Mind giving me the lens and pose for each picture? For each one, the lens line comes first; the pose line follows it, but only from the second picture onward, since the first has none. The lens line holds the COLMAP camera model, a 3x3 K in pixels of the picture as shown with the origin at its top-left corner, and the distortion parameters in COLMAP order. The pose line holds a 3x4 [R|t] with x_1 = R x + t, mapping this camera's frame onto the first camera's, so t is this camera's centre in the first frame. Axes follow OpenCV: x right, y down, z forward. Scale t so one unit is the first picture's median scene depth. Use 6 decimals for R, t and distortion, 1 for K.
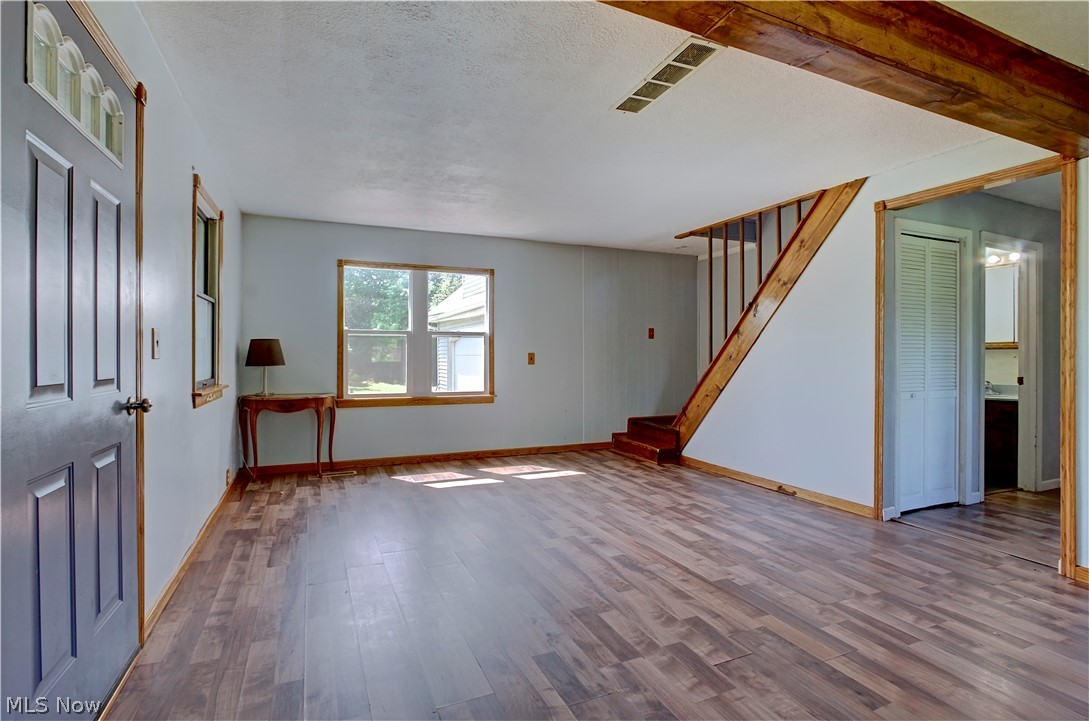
lens RADIAL K [[512.3, 0, 535.3], [0, 512.3, 357.6], [0, 0, 1]] dist [-0.012948, 0.000550]
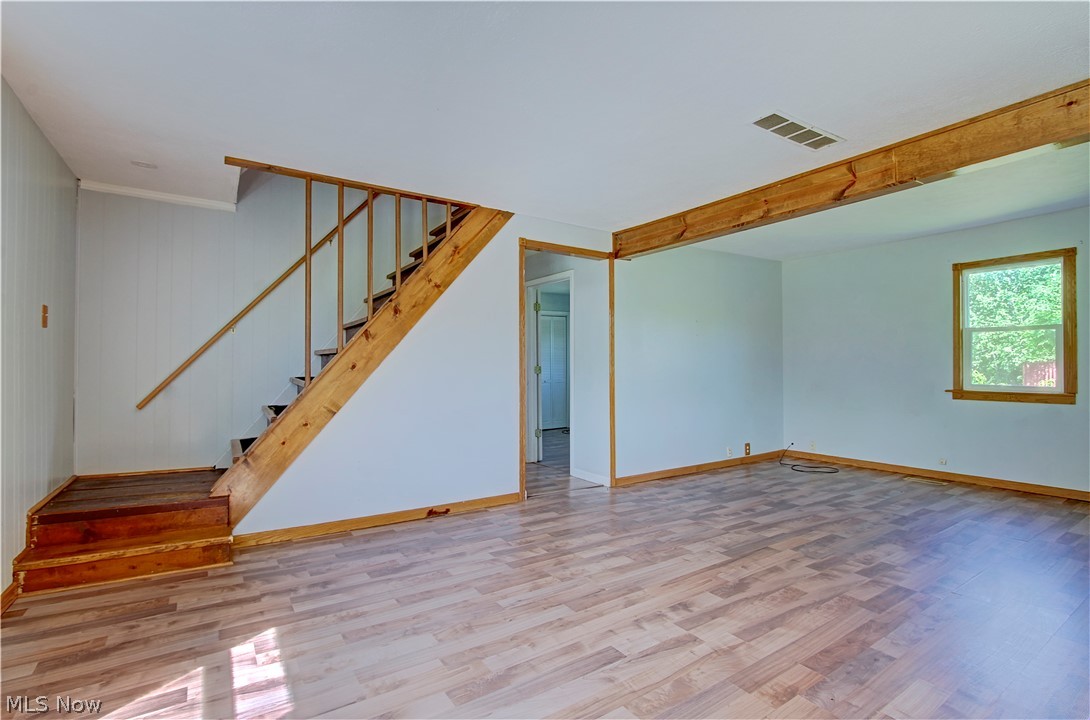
lens RADIAL K [[497.6, 0, 545.0], [0, 497.6, 360.0], [0, 0, 1]] dist [-0.013470, 0.000669]
pose [[-0.164217, 0.007122, 0.986399, -0.581536], [0.002011, 0.999974, -0.006885, -0.007993], [-0.986422, 0.000853, -0.164227, 1.319042]]
